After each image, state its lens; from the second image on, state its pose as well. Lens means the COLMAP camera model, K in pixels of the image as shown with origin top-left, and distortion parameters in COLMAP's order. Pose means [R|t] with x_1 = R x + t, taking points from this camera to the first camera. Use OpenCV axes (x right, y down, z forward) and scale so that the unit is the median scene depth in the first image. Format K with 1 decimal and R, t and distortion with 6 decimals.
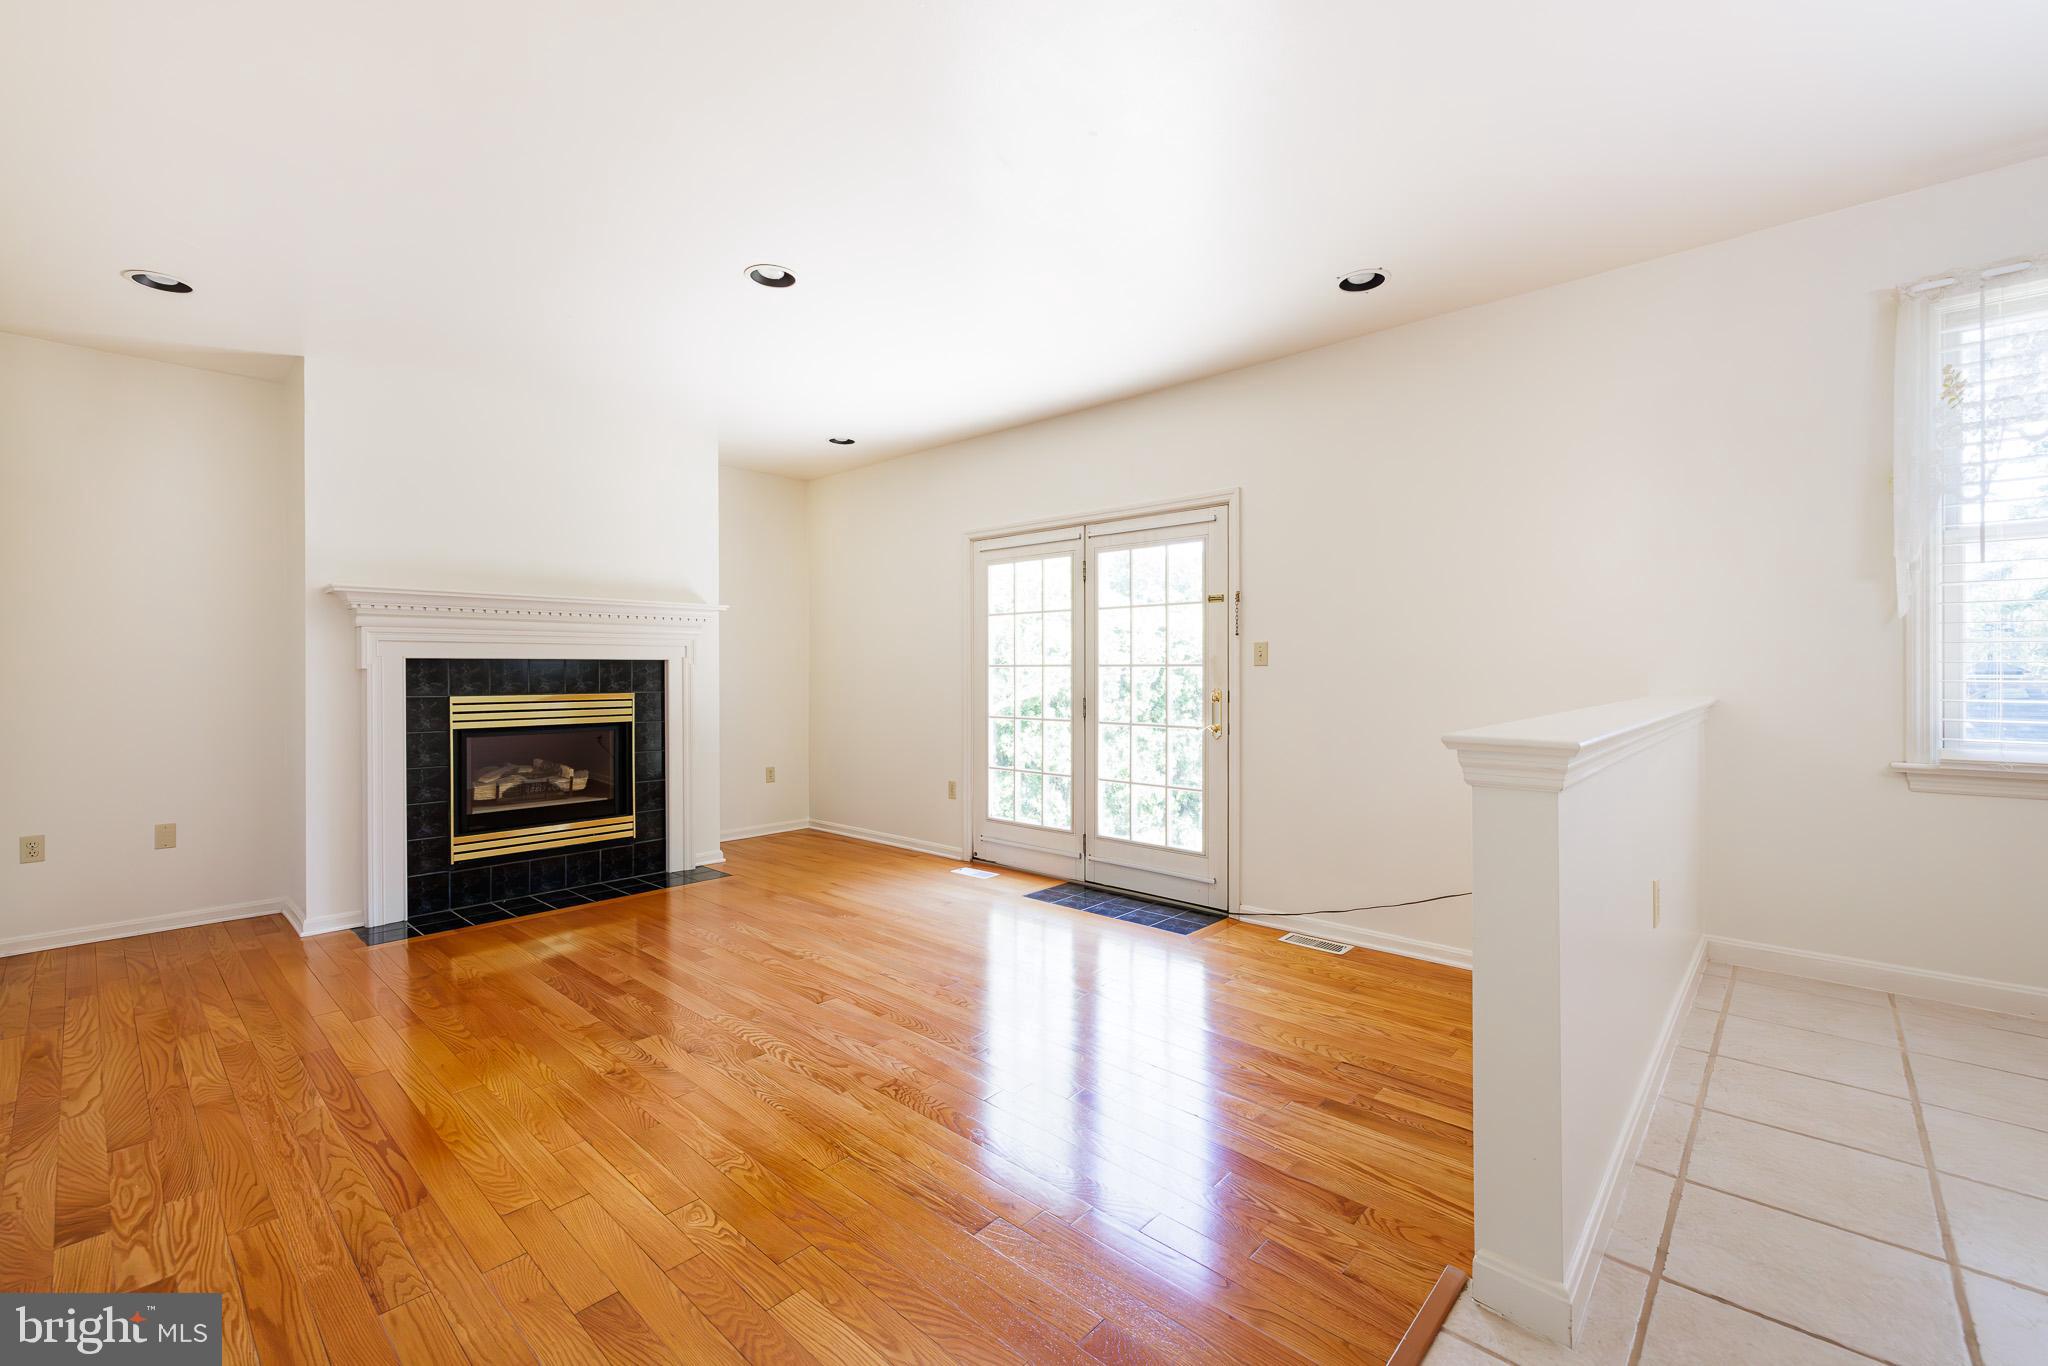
lens RADIAL K [[873.3, 0, 1014.4], [0, 873.3, 680.3], [0, 0, 1]] dist [0.000311, 0.001325]
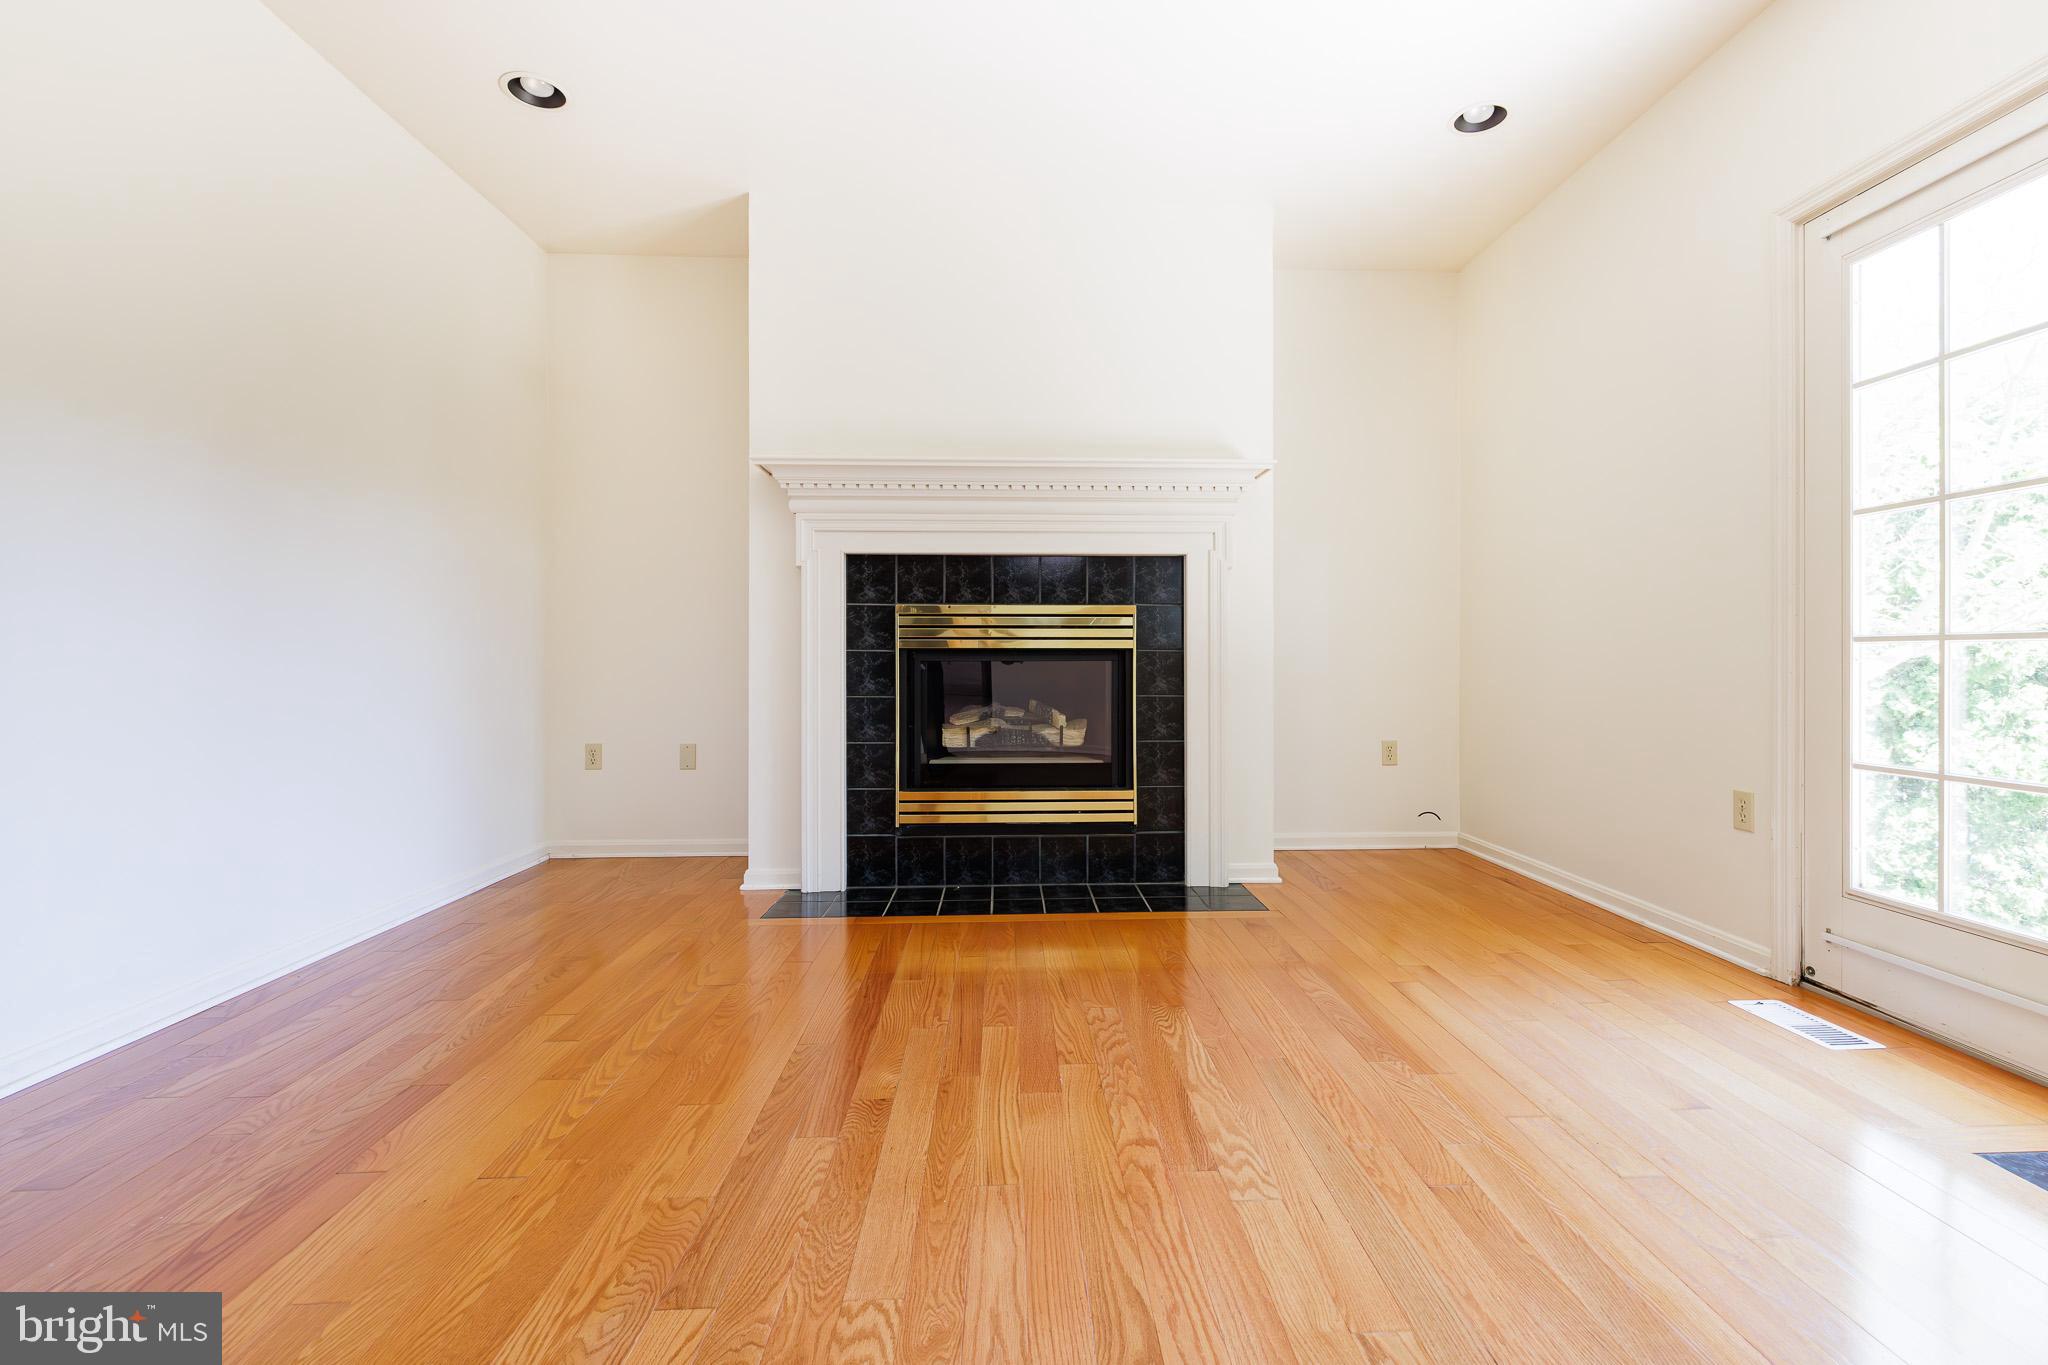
lens RADIAL K [[873.3, 0, 1084.5], [0, 873.3, 664.2], [0, 0, 1]] dist [0.000311, 0.001325]
pose [[0.715849, 0.001308, -0.698254, -0.001435], [-0.010991, 0.999895, -0.009394, 0.066805], [0.698169, 0.014399, 0.715788, 0.508474]]
